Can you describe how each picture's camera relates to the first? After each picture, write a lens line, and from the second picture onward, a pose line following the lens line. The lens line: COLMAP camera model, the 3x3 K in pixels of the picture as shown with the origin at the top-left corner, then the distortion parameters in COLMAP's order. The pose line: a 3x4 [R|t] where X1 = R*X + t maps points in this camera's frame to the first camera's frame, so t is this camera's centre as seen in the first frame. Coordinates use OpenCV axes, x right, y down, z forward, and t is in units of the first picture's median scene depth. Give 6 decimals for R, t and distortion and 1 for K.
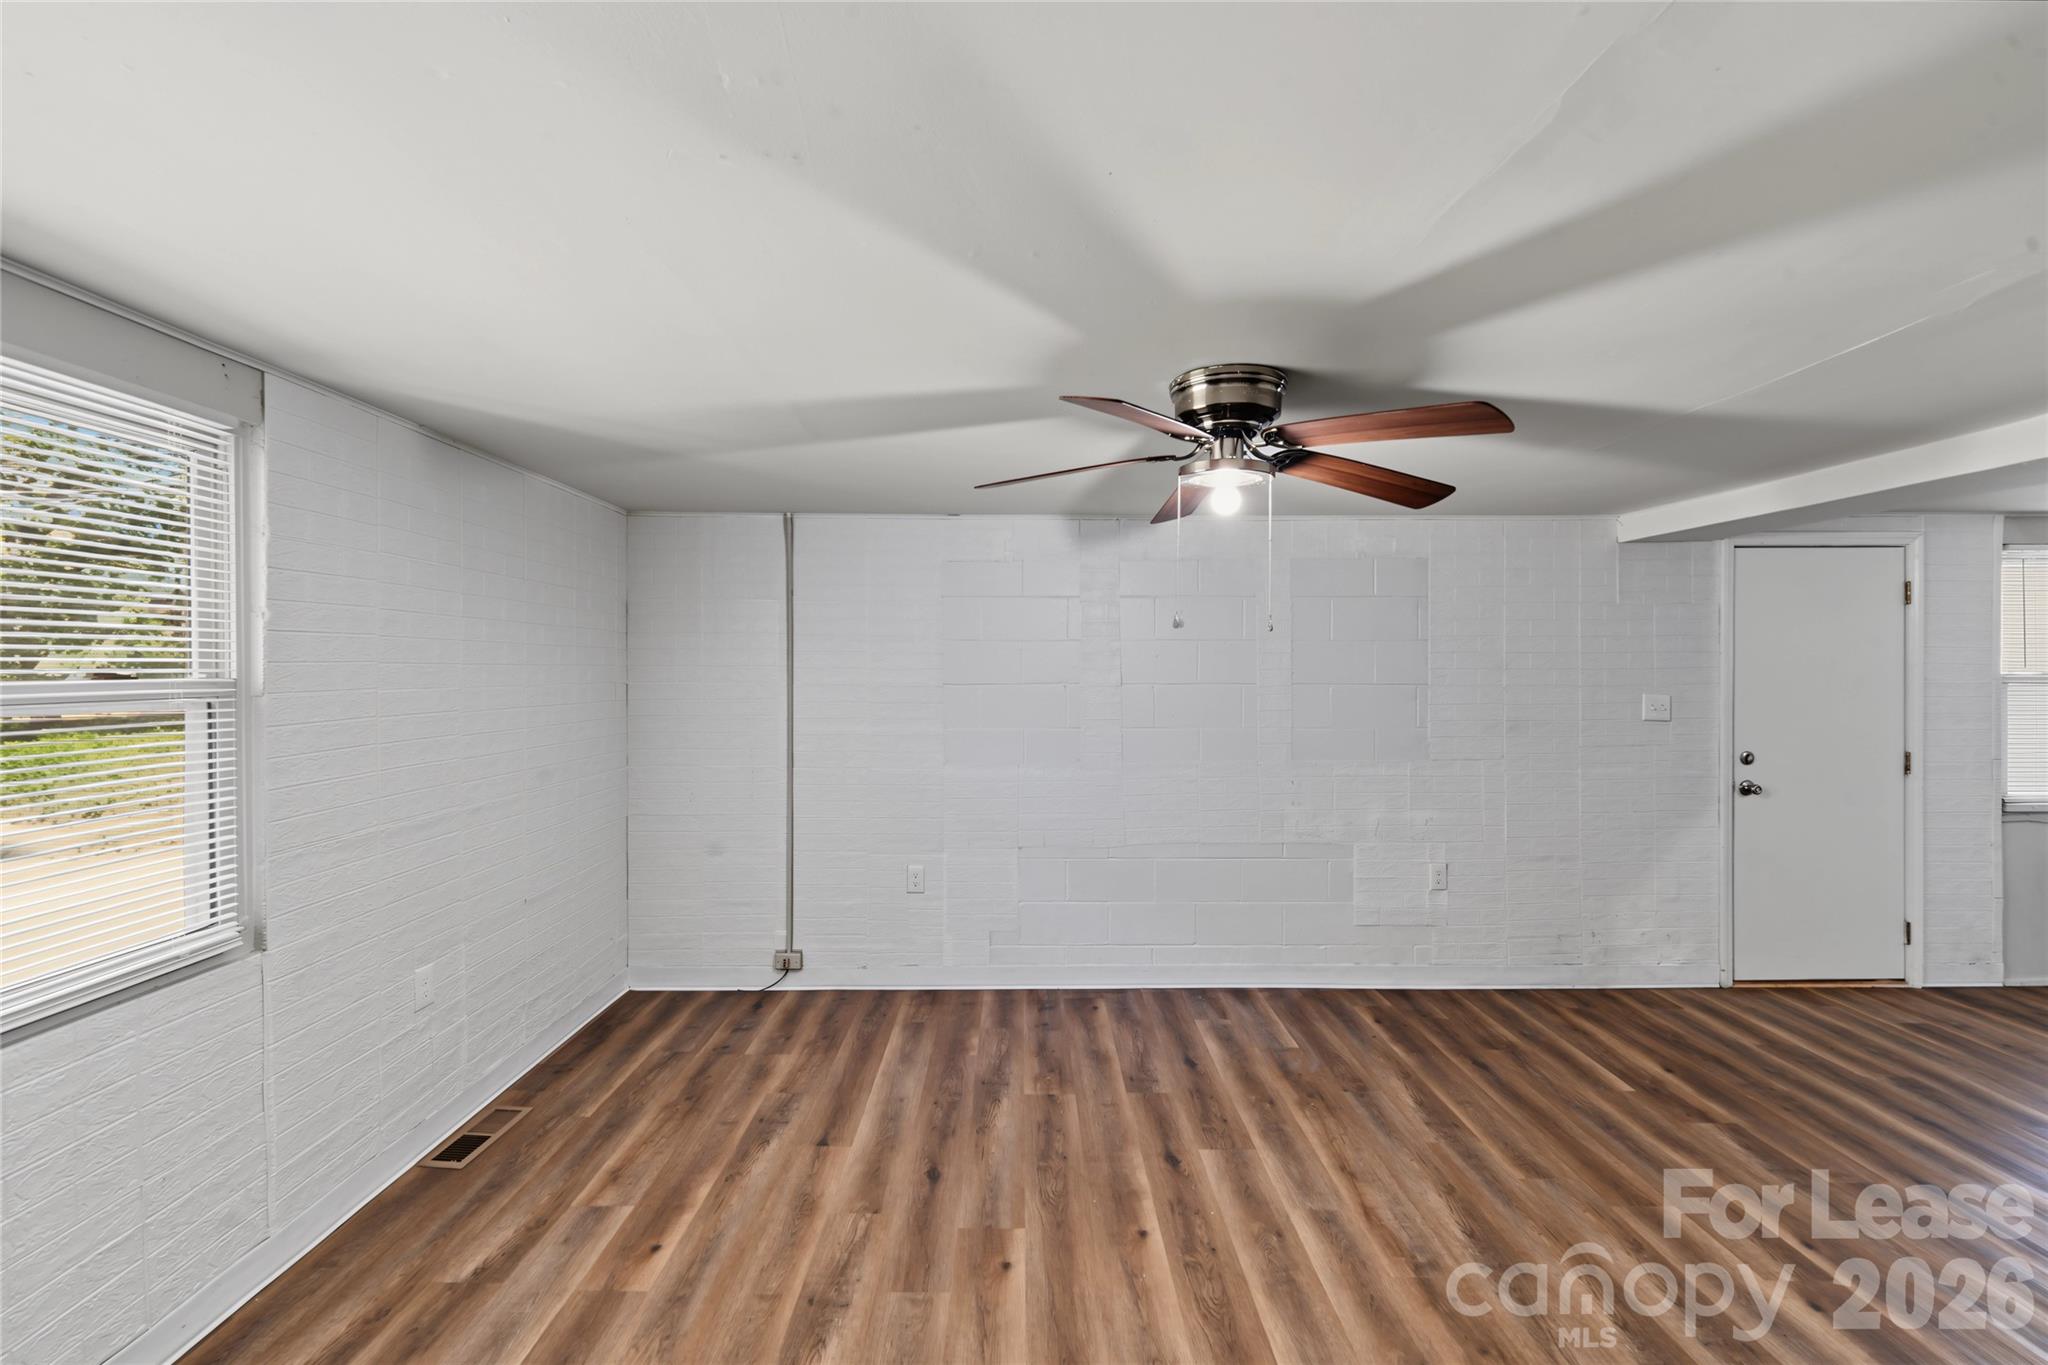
lens RADIAL K [[832.5, 0, 1010.4], [0, 832.5, 678.0], [0, 0, 1]] dist [0.000677, -0.000408]
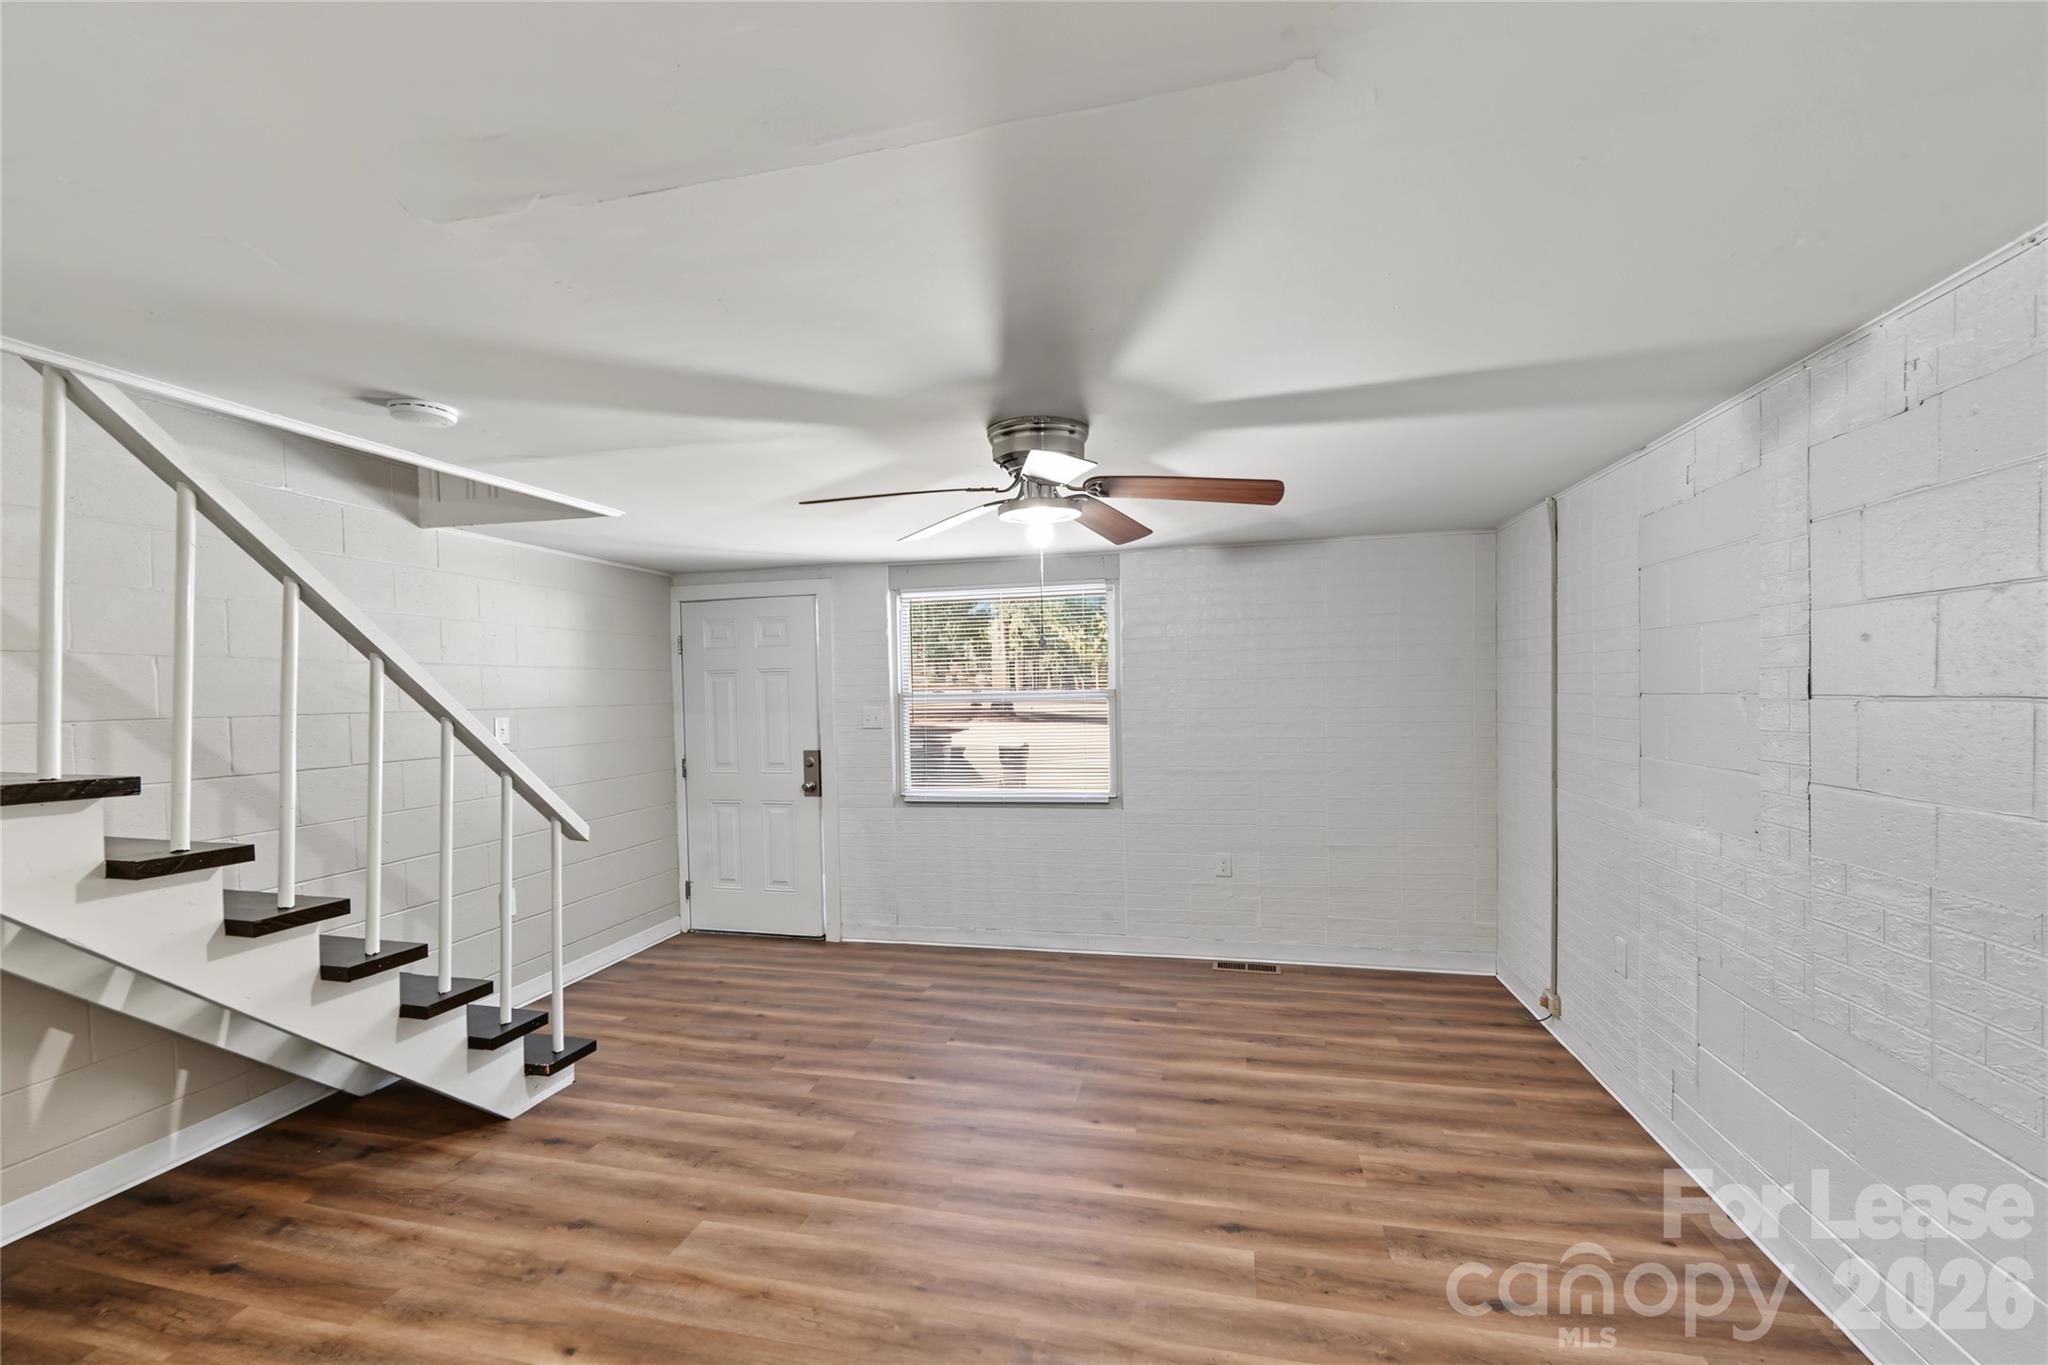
lens RADIAL K [[855.4, 0, 1023.4], [0, 855.4, 701.9], [0, 0, 1]] dist [-0.001689, -0.000500]
pose [[-0.223178, 0.017345, -0.974623, 0.946183], [0.008177, 0.999840, 0.015922, -0.002749], [0.974743, -0.004416, -0.223284, 0.826402]]
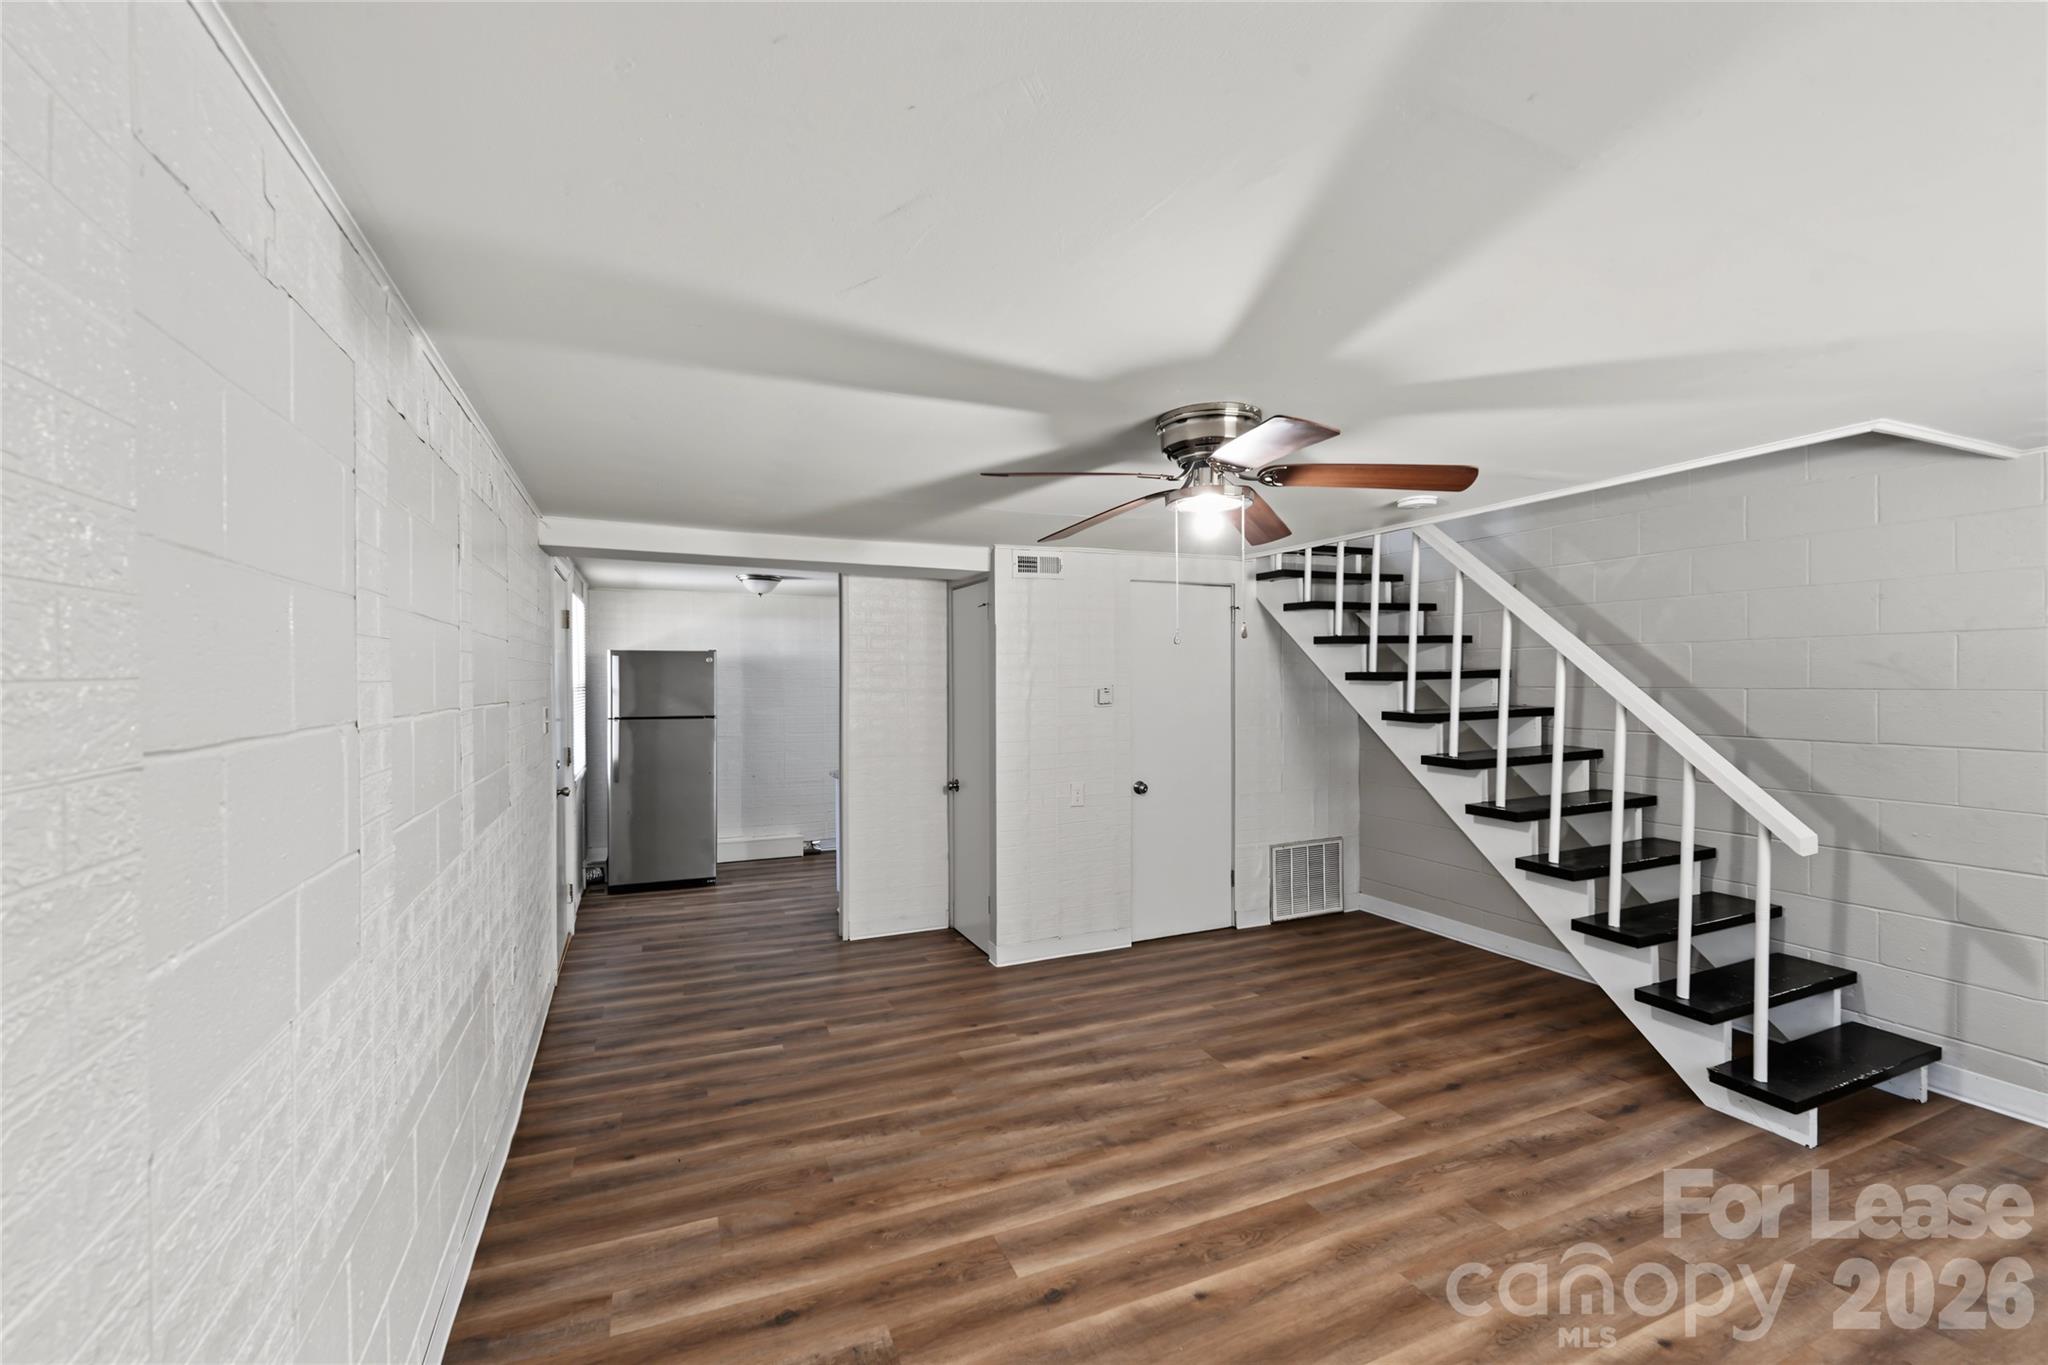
lens RADIAL K [[843.5, 0, 1024.9], [0, 843.5, 687.8], [0, 0, 1]] dist [0.002019, 0.000057]
pose [[-0.408273, -0.007132, 0.912832, -0.439464], [0.013273, 0.999817, 0.013748, -0.011011], [-0.912763, 0.017730, -0.408104, 1.123988]]
